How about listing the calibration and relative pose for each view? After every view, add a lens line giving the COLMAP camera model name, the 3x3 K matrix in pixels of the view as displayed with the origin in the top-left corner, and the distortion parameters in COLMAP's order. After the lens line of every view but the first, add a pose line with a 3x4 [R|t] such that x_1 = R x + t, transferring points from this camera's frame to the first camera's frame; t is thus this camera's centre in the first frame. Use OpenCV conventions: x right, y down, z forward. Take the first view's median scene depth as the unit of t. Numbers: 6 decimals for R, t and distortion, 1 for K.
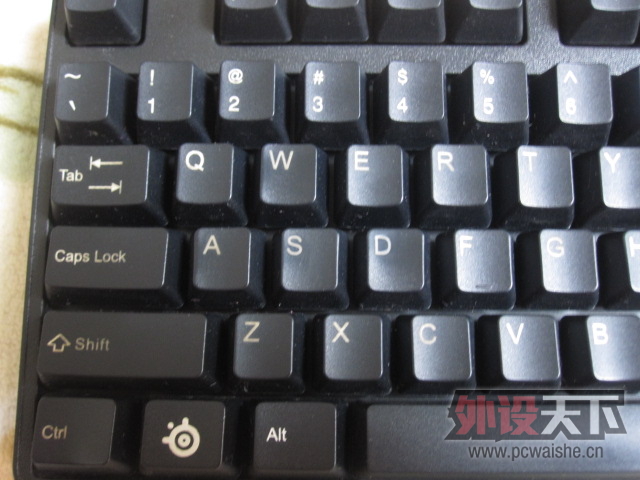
lens RADIAL K [[622.7, 0, 320.0], [0, 622.7, 240.0], [0, 0, 1]] dist [-0.075413, 0.018245]
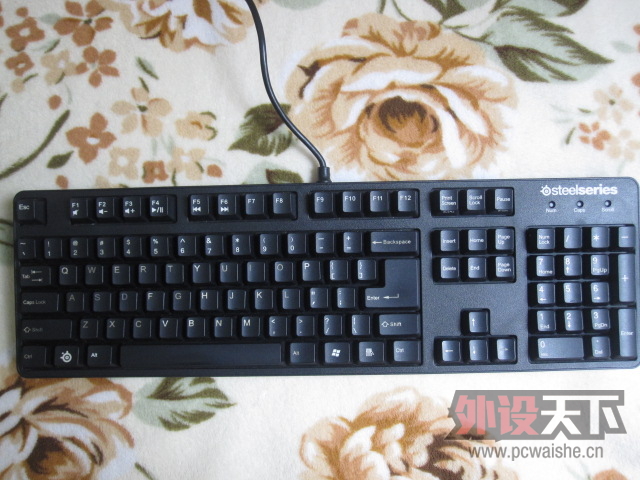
lens RADIAL K [[622.7, 0, 320.0], [0, 622.7, 240.0], [0, 0, 1]] dist [-0.075413, 0.018245]
pose [[0.999520, -0.030646, 0.004484, 1.085882], [0.029635, 0.988374, 0.149127, -0.713624], [-0.009002, -0.148923, 0.988808, -2.070762]]
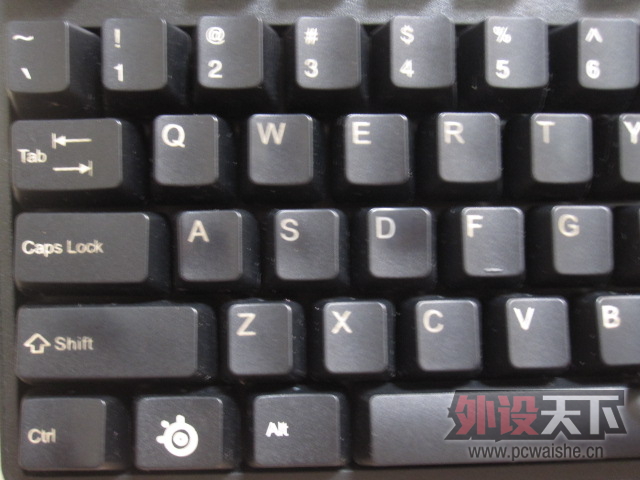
lens RADIAL K [[622.7, 0, 320.0], [0, 622.7, 240.0], [0, 0, 1]] dist [-0.075413, 0.018245]
pose [[0.998393, -0.025409, 0.050657, -0.042651], [0.015944, 0.983687, 0.179179, -0.138391], [-0.054383, -0.178084, 0.982511, 0.098215]]
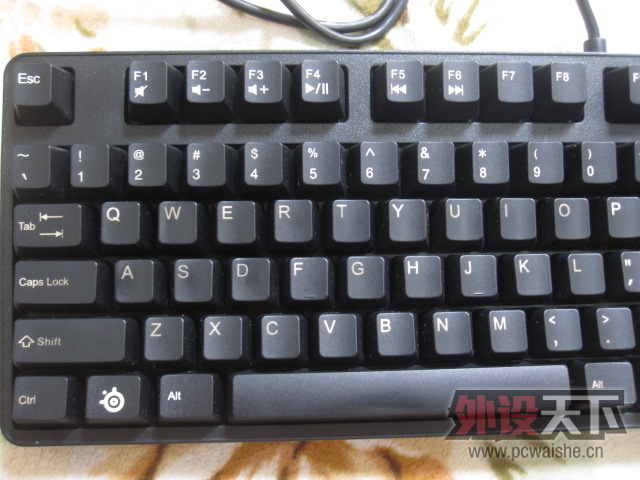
lens RADIAL K [[622.7, 0, 320.0], [0, 622.7, 240.0], [0, 0, 1]] dist [-0.075413, 0.018245]
pose [[0.997176, -0.022384, 0.071682, 0.180076], [0.014898, 0.994538, 0.103308, -0.213533], [-0.073603, -0.101949, 0.992063, -0.487242]]
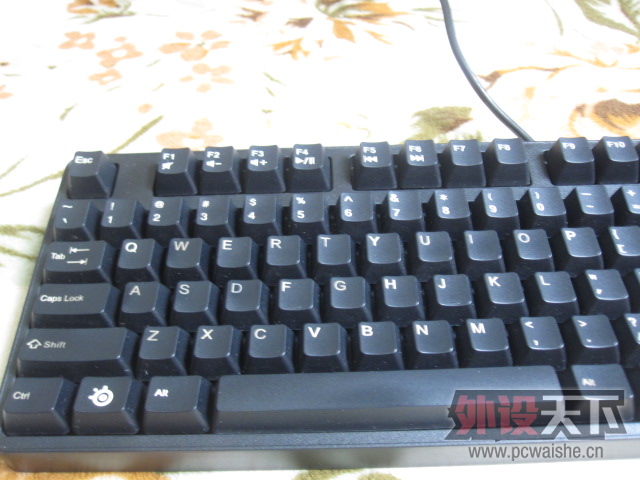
lens RADIAL K [[622.7, 0, 320.0], [0, 622.7, 240.0], [0, 0, 1]] dist [-0.075413, 0.018245]
pose [[0.999705, -0.021644, 0.011036, 0.307068], [0.024294, 0.893463, -0.448479, 0.644693], [-0.000154, 0.448614, 0.893725, -0.550061]]
